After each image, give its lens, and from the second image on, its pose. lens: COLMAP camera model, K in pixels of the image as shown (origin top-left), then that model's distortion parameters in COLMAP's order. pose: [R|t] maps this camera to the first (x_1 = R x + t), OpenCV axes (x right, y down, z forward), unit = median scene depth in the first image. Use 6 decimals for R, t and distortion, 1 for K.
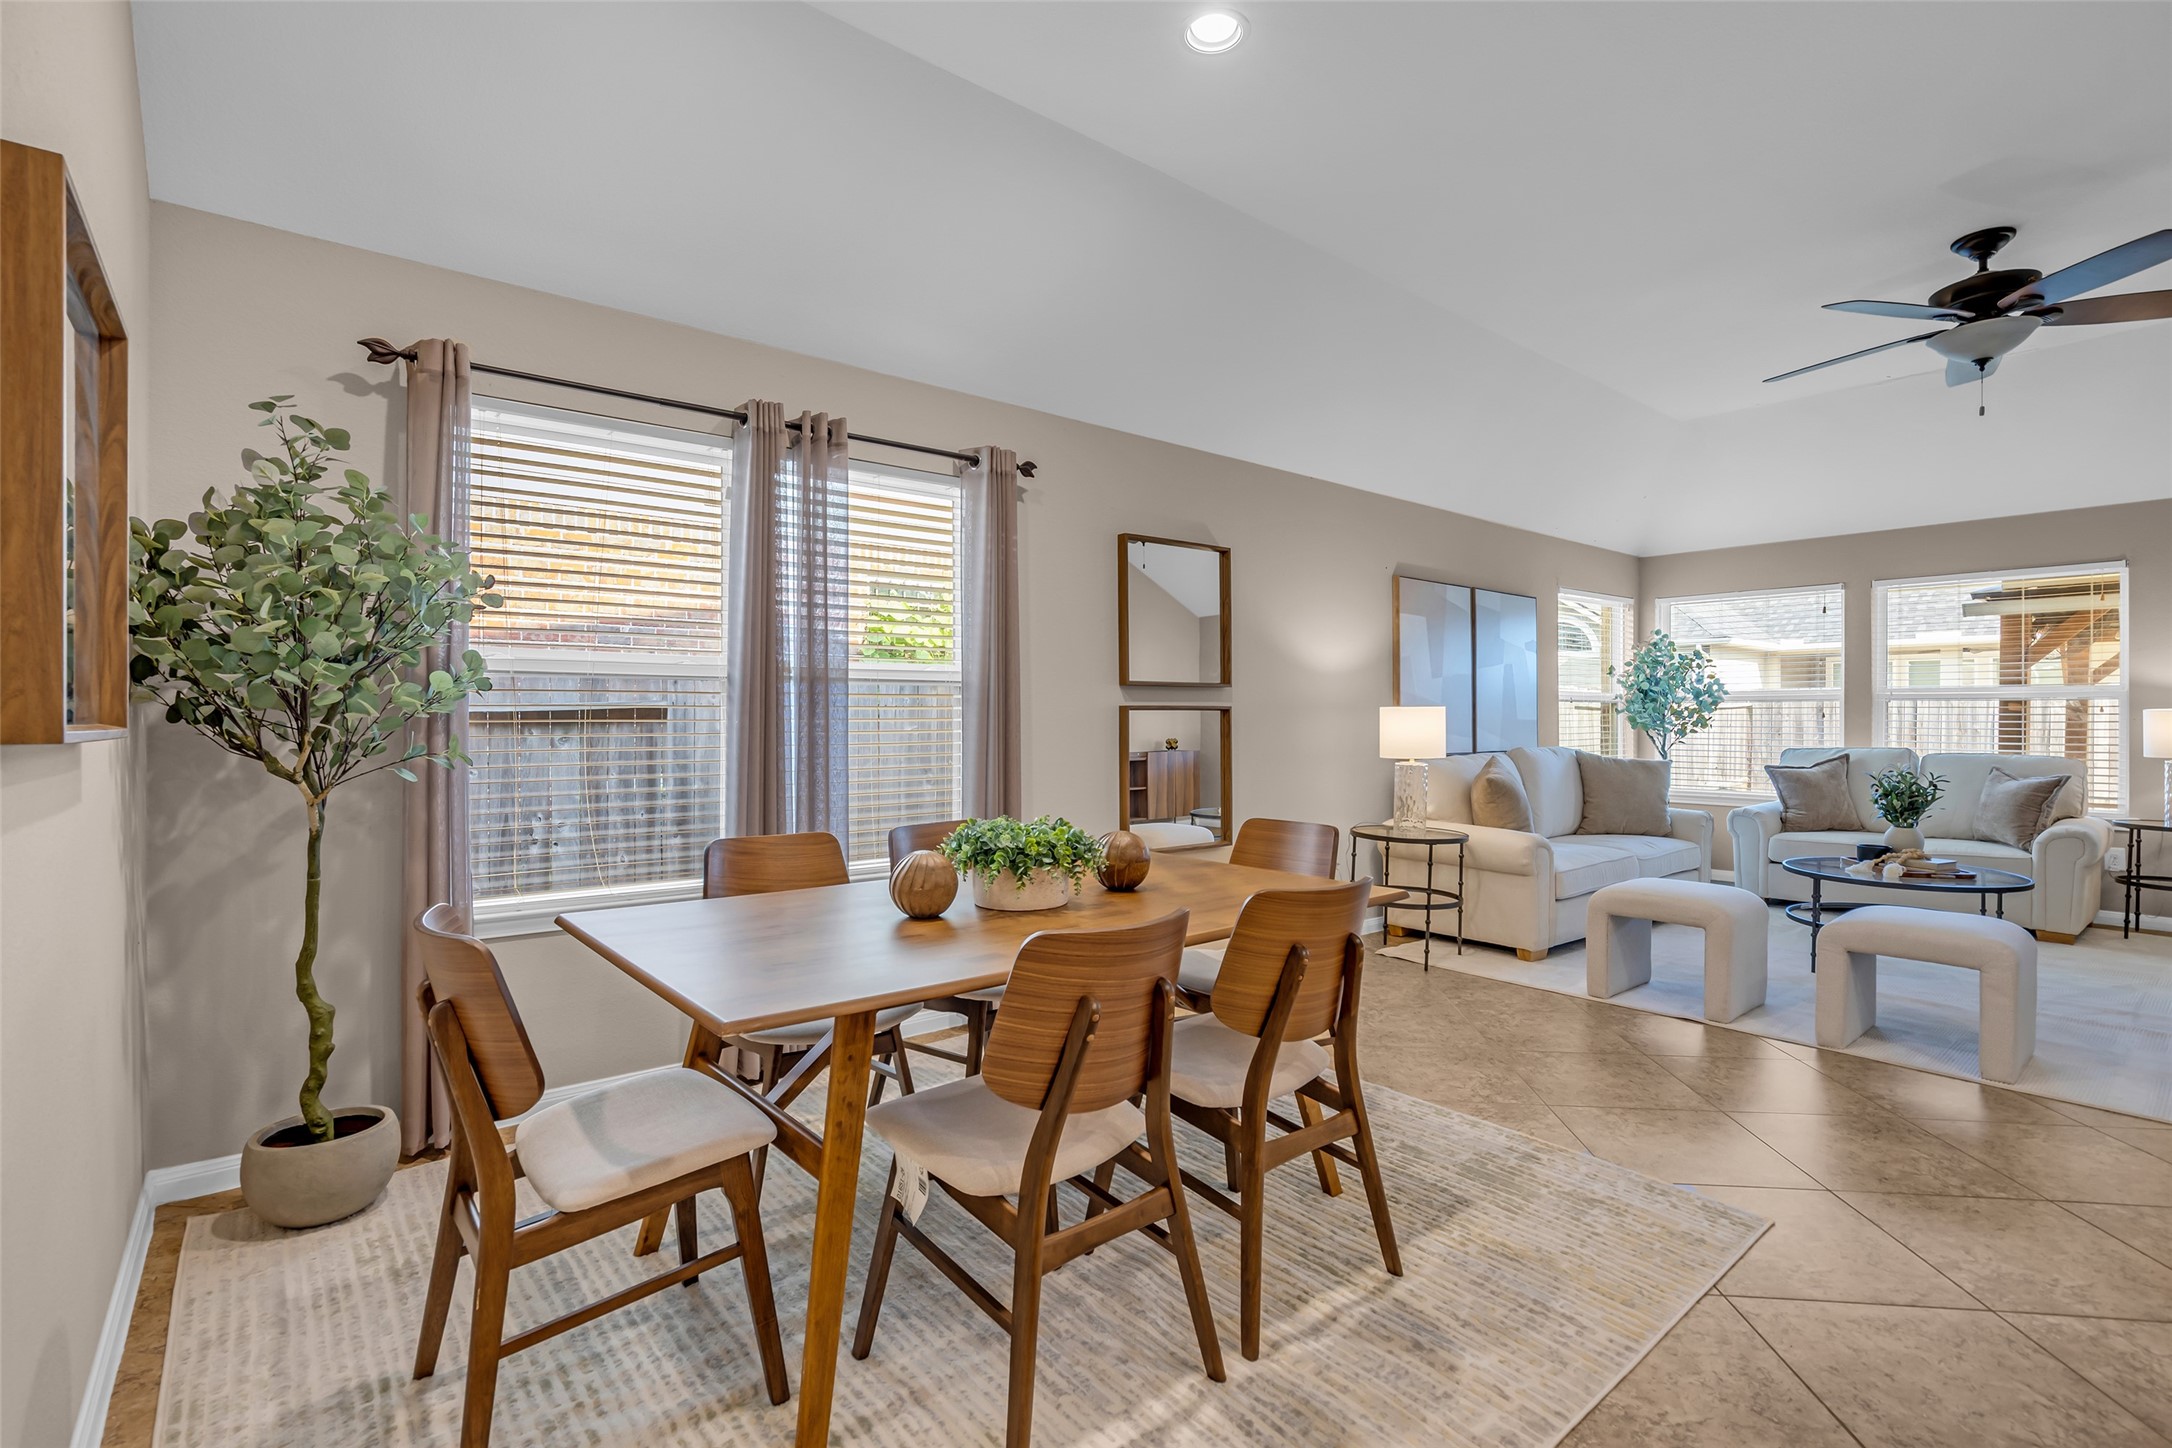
lens RADIAL K [[992.7, 0, 1086.0], [0, 992.7, 724.0], [0, 0, 1]] dist [-0.000255, -0.000099]
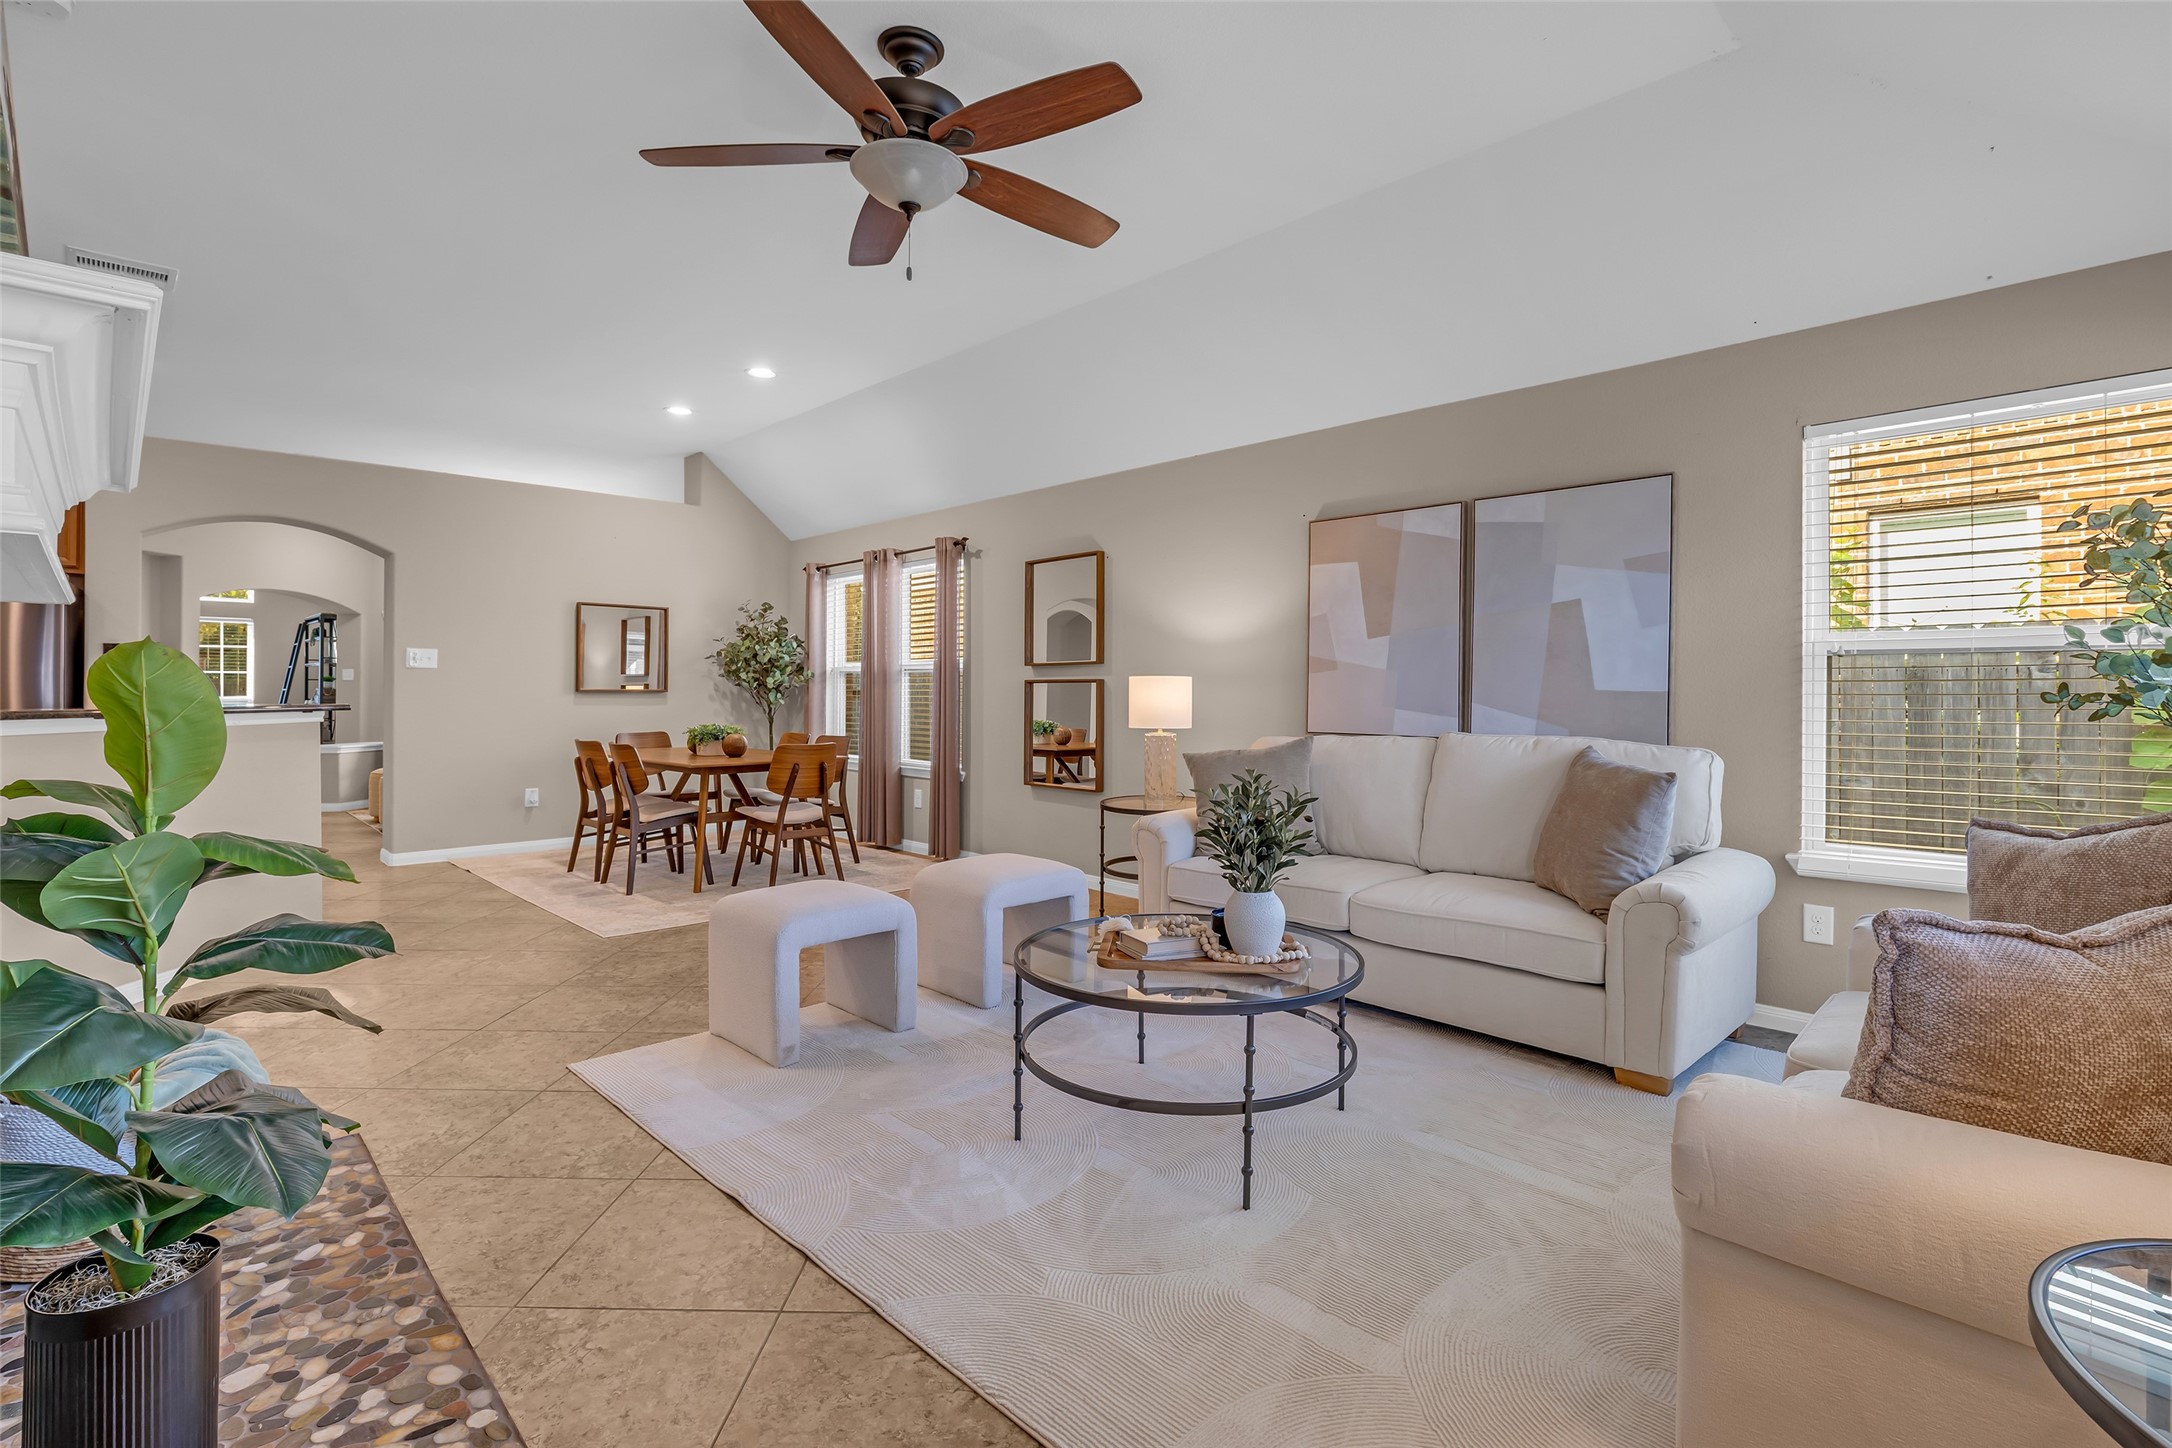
lens RADIAL K [[1017.0, 0, 1086.5], [0, 1017.0, 690.3], [0, 0, 1]] dist [-0.000689, -0.000059]
pose [[0.100117, 0.004585, -0.994965, 1.394348], [0.002679, 0.999985, 0.004878, -0.010088], [0.994972, -0.003154, 0.100103, 0.861262]]
